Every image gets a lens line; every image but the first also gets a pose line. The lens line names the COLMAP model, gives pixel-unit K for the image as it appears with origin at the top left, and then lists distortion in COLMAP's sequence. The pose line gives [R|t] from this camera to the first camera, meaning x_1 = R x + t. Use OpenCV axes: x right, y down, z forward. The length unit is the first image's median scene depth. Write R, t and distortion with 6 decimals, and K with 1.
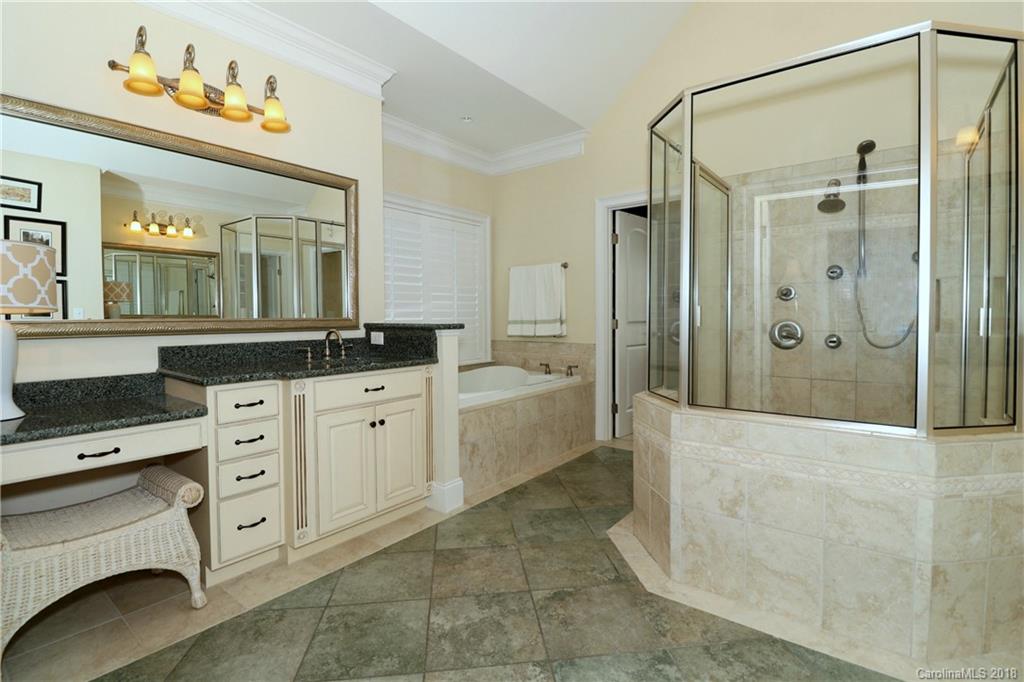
lens RADIAL K [[484.4, 0, 512.0], [0, 484.4, 341.0], [0, 0, 1]] dist [-0.001714, -0.012384]
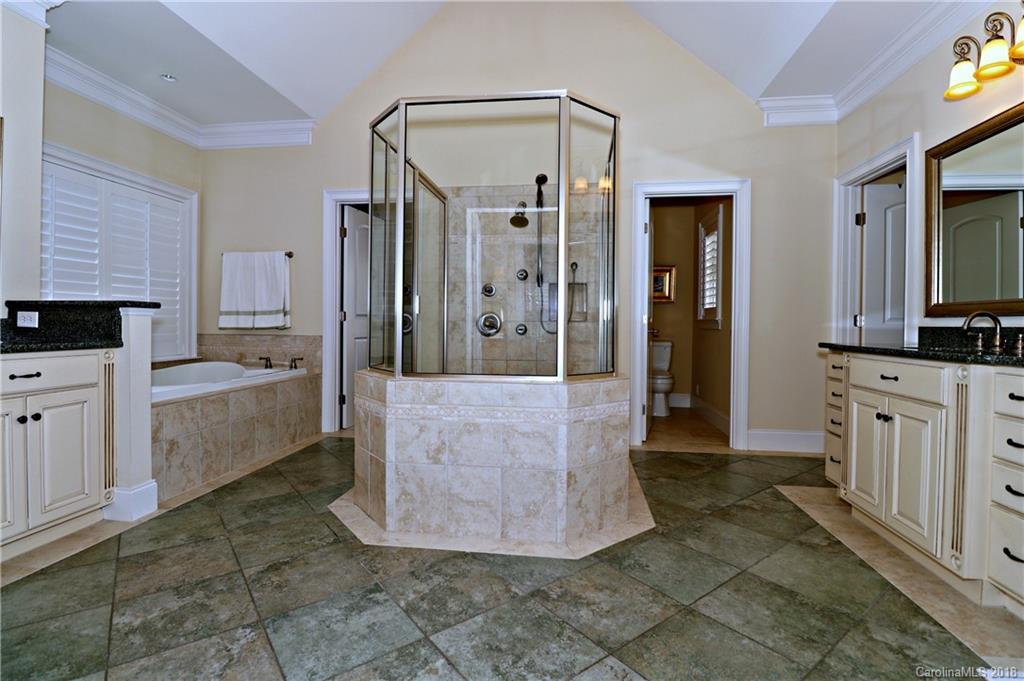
lens RADIAL K [[481.9, 0, 510.9], [0, 481.9, 330.2], [0, 0, 1]] dist [-0.003240, -0.011837]
pose [[0.860722, 0.008078, 0.509011, 0.007728], [0.007217, 0.999580, -0.028067, 0.054203], [-0.509024, 0.027831, 0.860302, -0.086472]]
